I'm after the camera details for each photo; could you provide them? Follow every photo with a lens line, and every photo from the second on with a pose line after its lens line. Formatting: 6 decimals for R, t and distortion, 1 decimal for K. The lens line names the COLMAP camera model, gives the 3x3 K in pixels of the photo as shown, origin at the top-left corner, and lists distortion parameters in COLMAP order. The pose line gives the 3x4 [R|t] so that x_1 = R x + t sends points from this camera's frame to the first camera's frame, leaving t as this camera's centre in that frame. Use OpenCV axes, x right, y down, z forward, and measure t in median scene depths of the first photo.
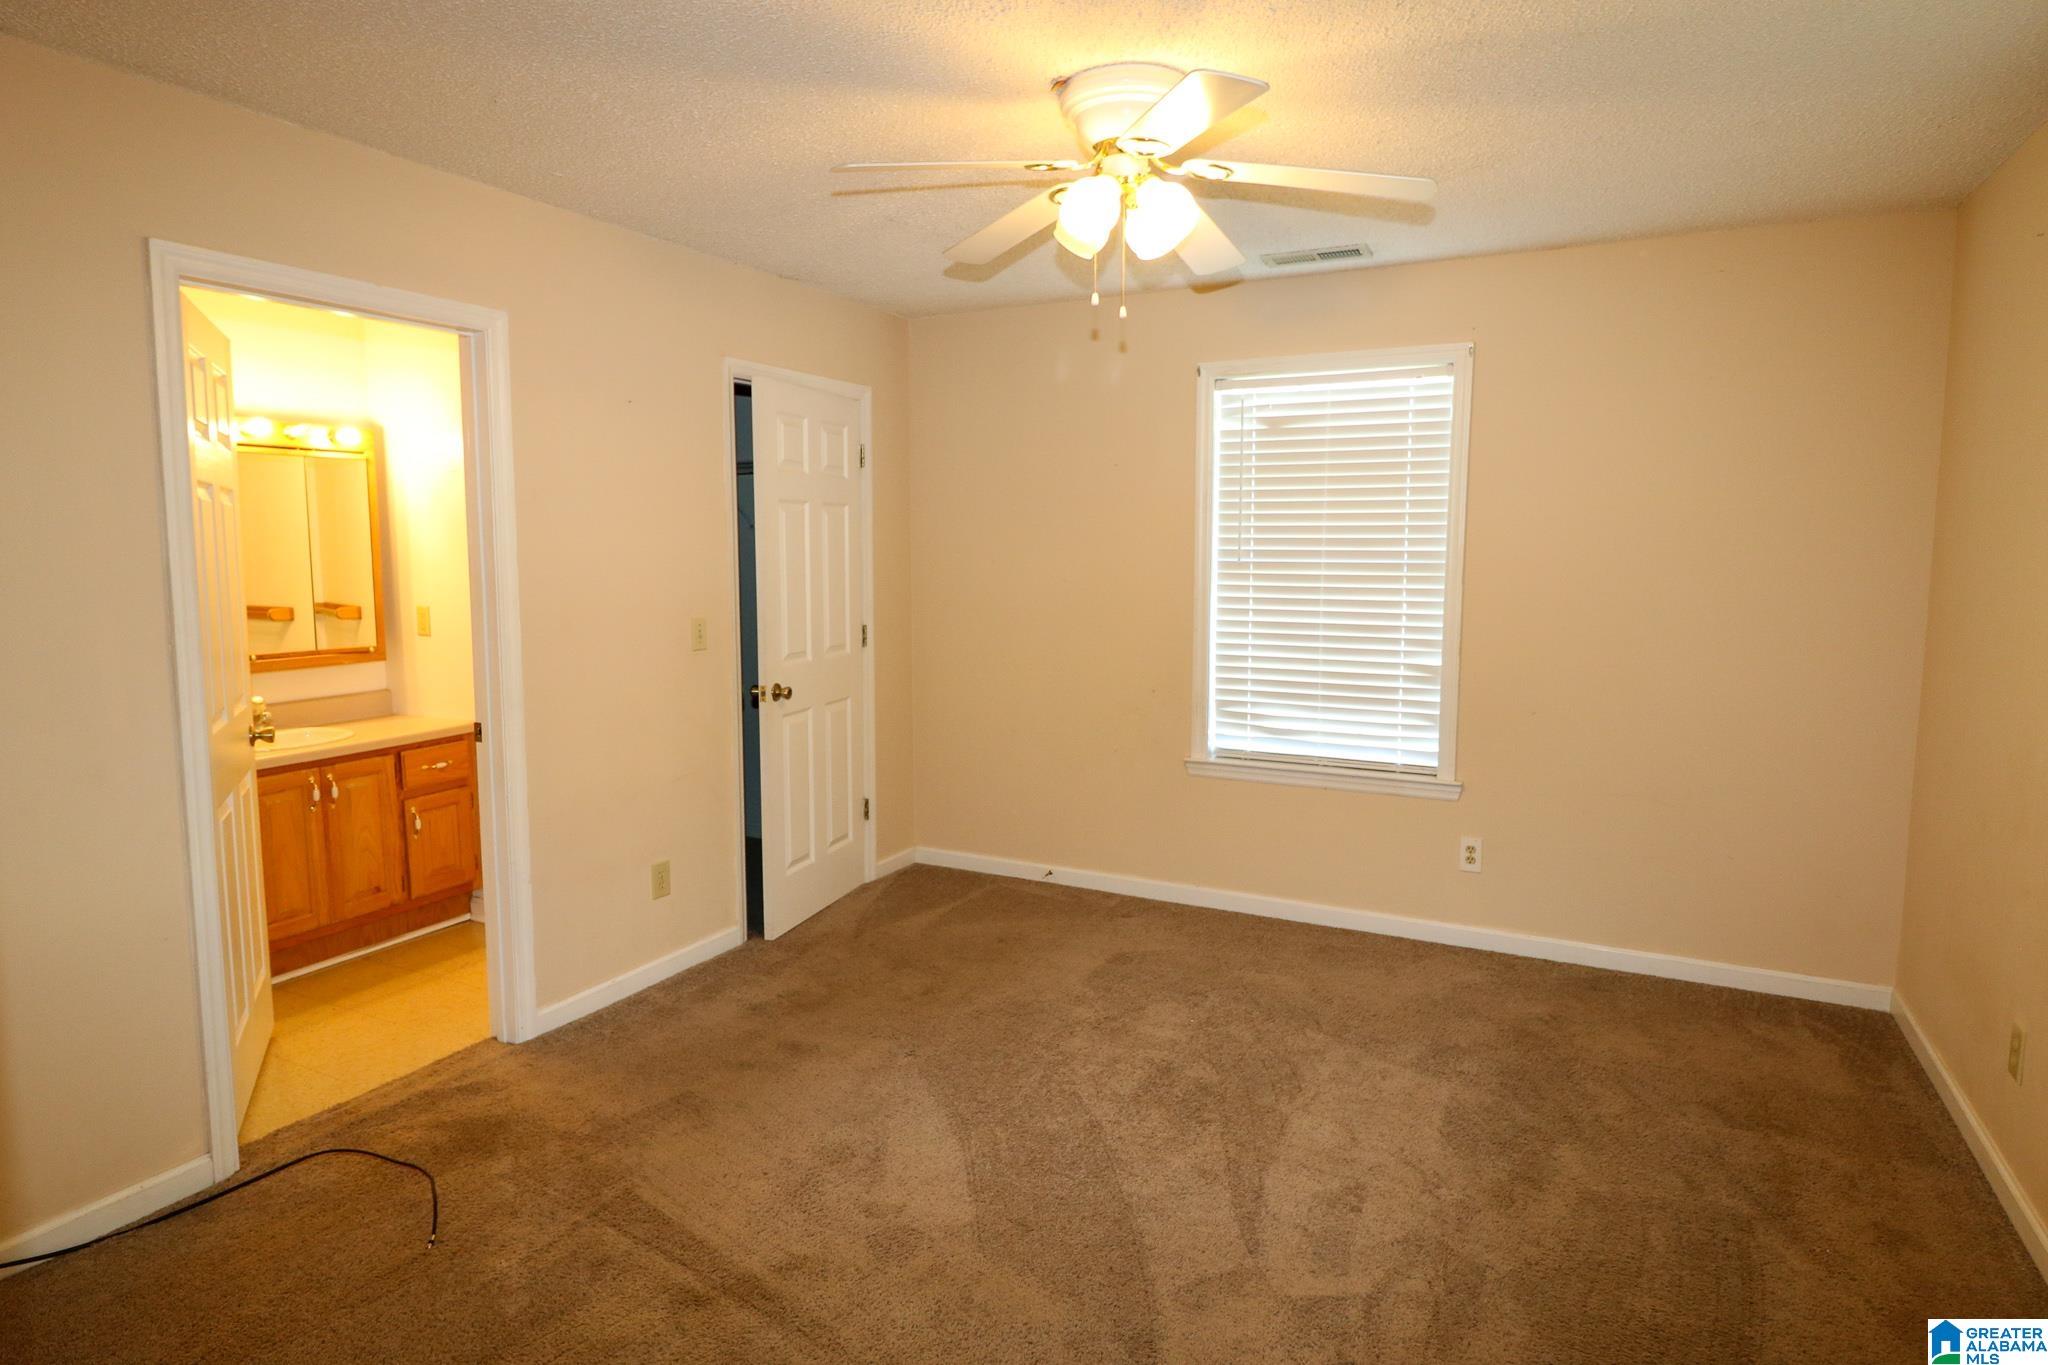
lens RADIAL K [[1135.9, 0, 1019.6], [0, 1135.9, 663.8], [0, 0, 1]] dist [-0.003695, -0.000438]
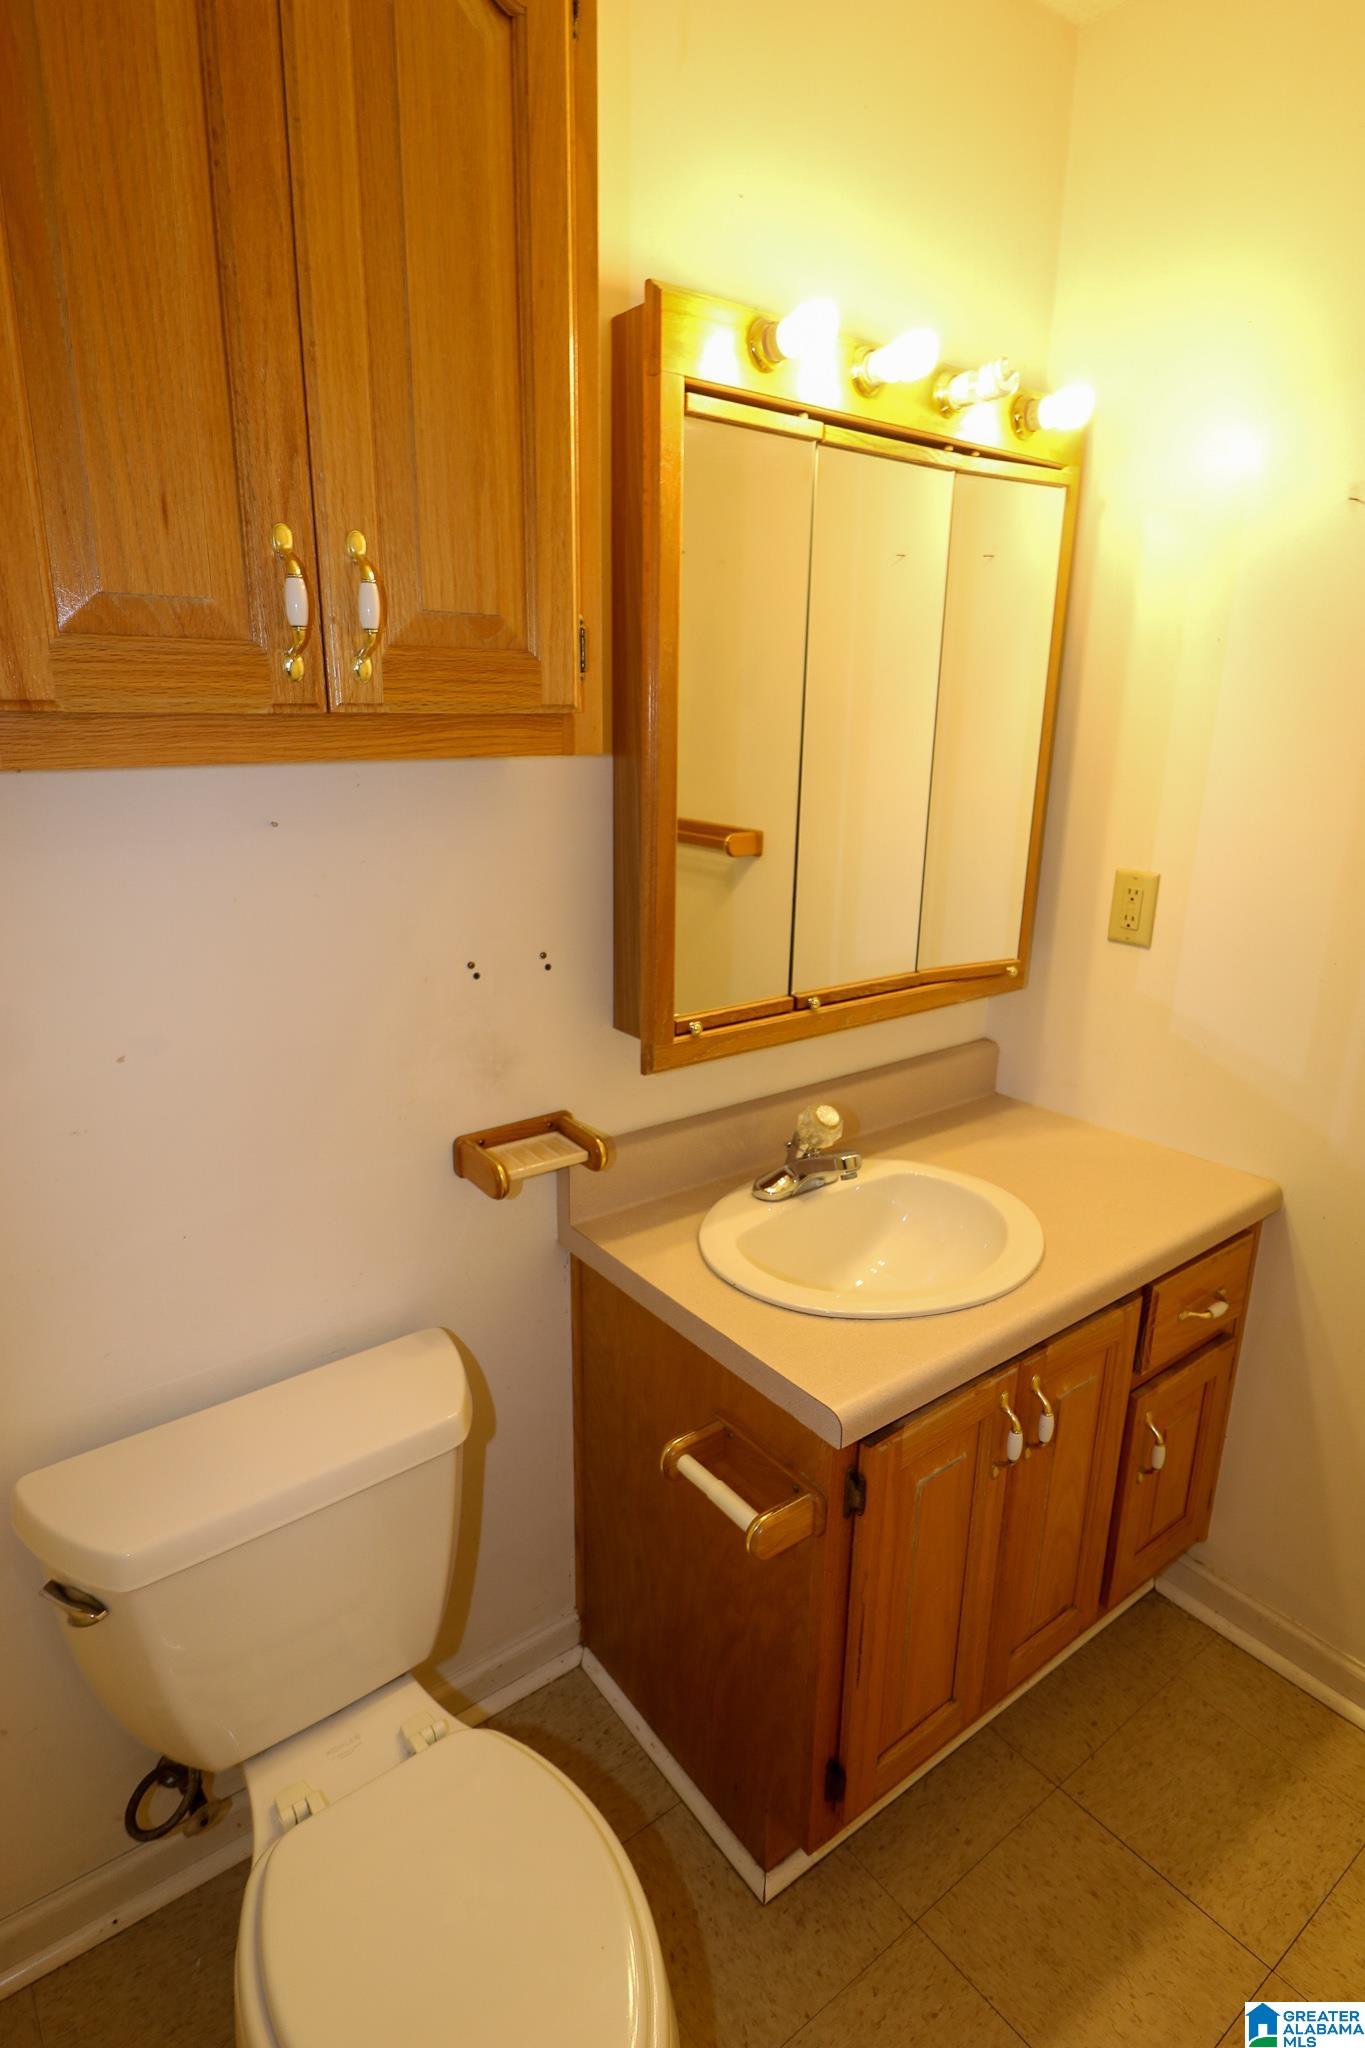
lens RADIAL K [[1135.9, 0, 690.4], [0, 1135.9, 1026.9], [0, 0, 1]] dist [-0.003695, -0.000438]
pose [[0.899484, 0.127472, -0.417947, -0.491776], [-0.057430, 0.982692, 0.176119, -0.058466], [0.433164, -0.134414, 0.891236, 0.558910]]
